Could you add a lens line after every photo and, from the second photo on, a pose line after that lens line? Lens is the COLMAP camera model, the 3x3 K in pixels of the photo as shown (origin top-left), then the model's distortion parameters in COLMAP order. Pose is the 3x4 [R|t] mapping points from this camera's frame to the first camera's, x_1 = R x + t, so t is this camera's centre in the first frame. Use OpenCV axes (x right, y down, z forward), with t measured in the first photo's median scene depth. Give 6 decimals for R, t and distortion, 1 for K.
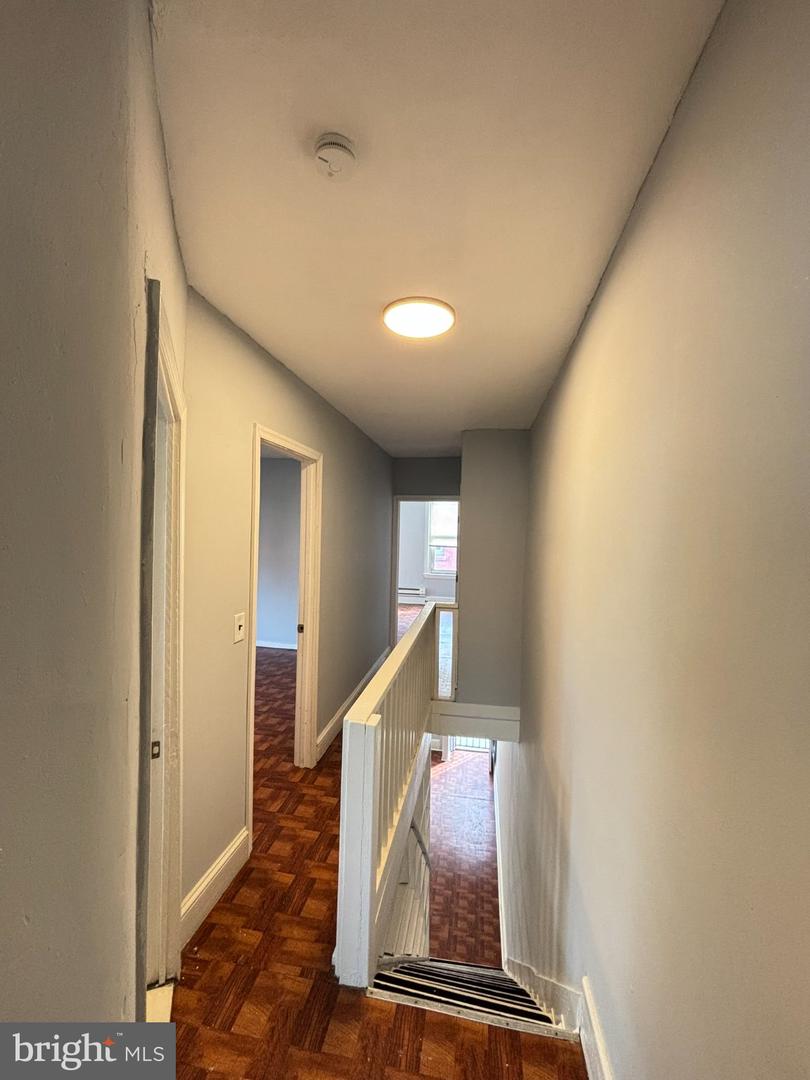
lens RADIAL K [[438.9, 0, 402.5], [0, 438.9, 537.8], [0, 0, 1]] dist [-0.005626, 0.002515]
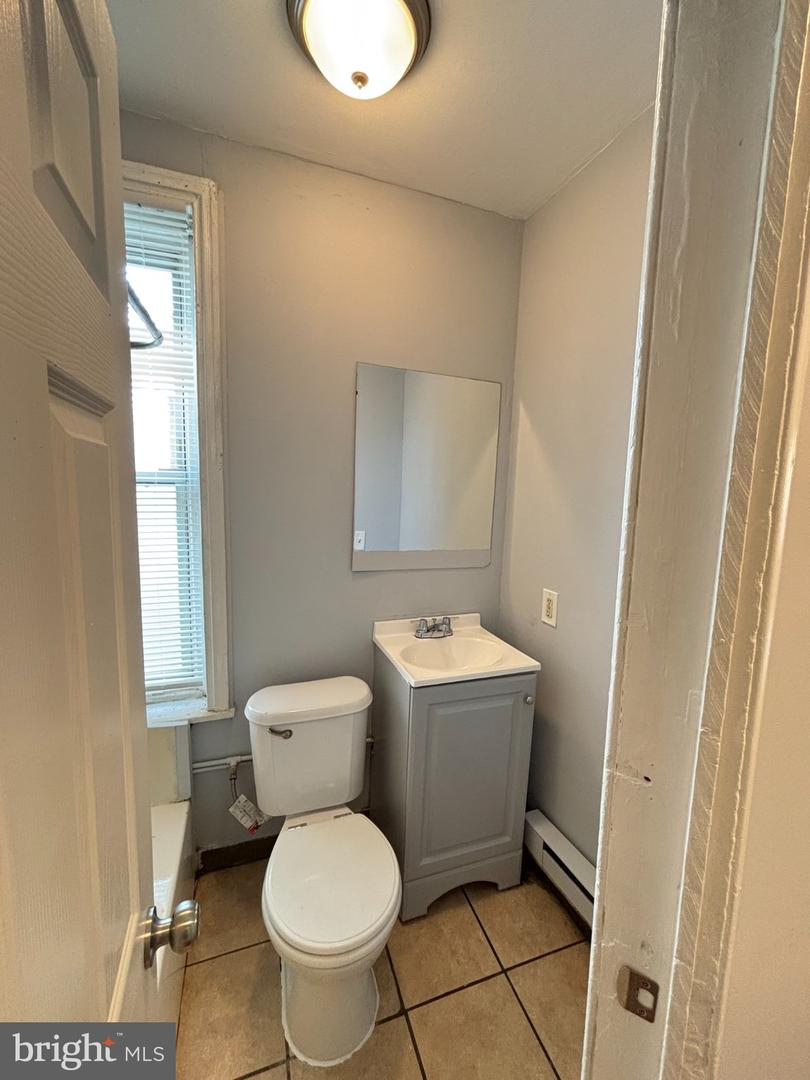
lens RADIAL K [[438.9, 0, 404.5], [0, 438.9, 538.3], [0, 0, 1]] dist [-0.005626, 0.002515]
pose [[0.489685, 0.095917, -0.866608, -0.382919], [-0.032102, 0.995240, 0.092015, 0.078980], [0.871308, -0.017239, 0.490433, 0.653667]]
